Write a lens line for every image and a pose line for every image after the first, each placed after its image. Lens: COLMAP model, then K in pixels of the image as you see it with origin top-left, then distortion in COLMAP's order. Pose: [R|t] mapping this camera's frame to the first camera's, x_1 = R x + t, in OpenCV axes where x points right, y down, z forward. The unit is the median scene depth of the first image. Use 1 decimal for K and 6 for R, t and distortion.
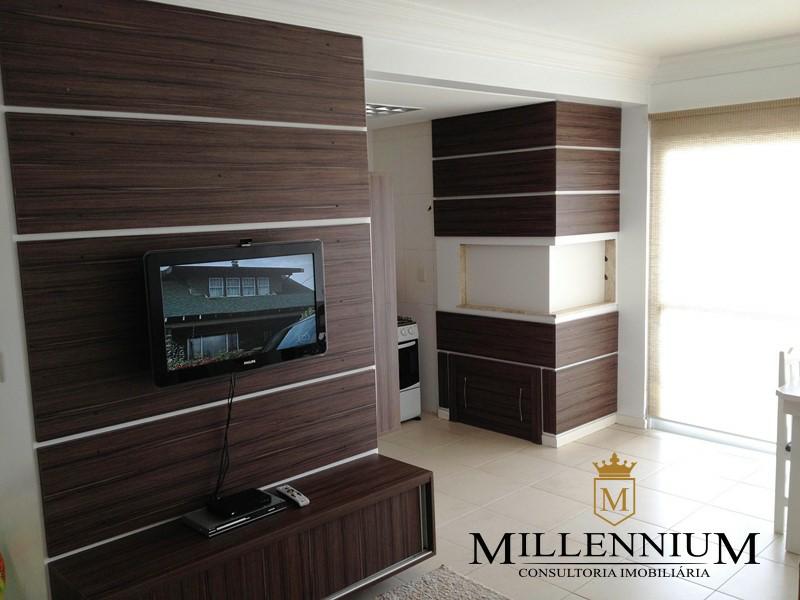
lens RADIAL K [[739.7, 0, 400.0], [0, 739.7, 300.0], [0, 0, 1]] dist [0.130205, -0.250170]
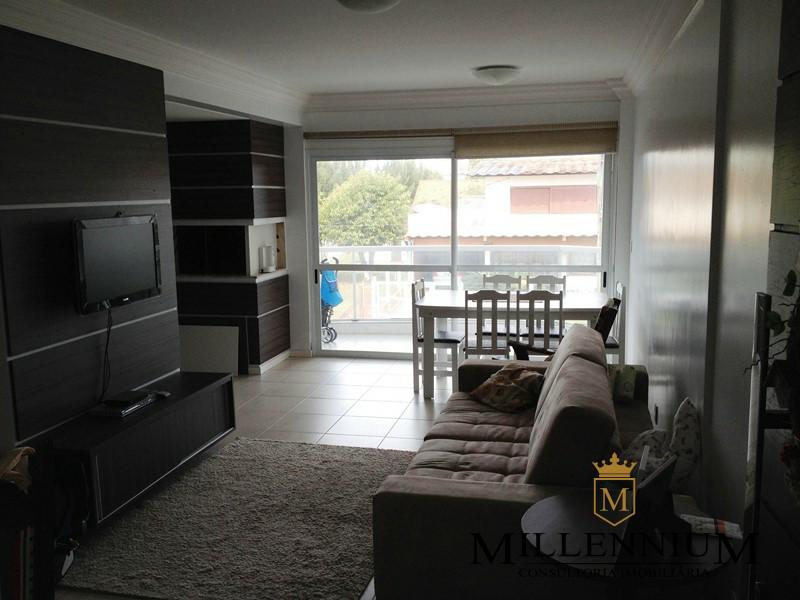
lens RADIAL K [[739.7, 0, 400.0], [0, 739.7, 300.0], [0, 0, 1]] dist [0.130205, -0.250170]
pose [[0.829870, -0.059965, 0.554725, -0.326006], [0.058640, 0.998076, 0.020164, 0.050352], [-0.554866, 0.015795, 0.831790, -0.275579]]
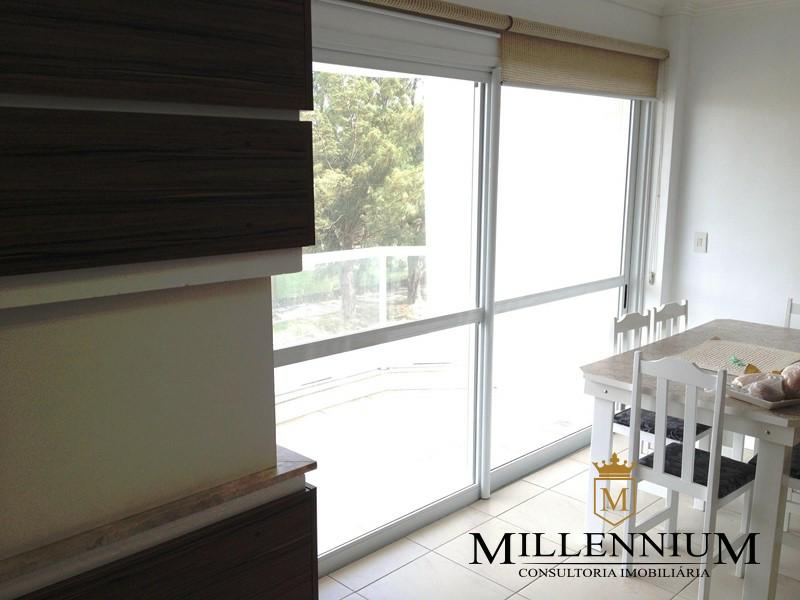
lens RADIAL K [[739.7, 0, 400.0], [0, 739.7, 300.0], [0, 0, 1]] dist [0.130205, -0.250170]
pose [[-0.021955, -0.150747, 0.988329, -0.126000], [0.128240, 0.979976, 0.152321, -0.104510], [-0.991500, 0.130088, -0.002184, 0.936538]]
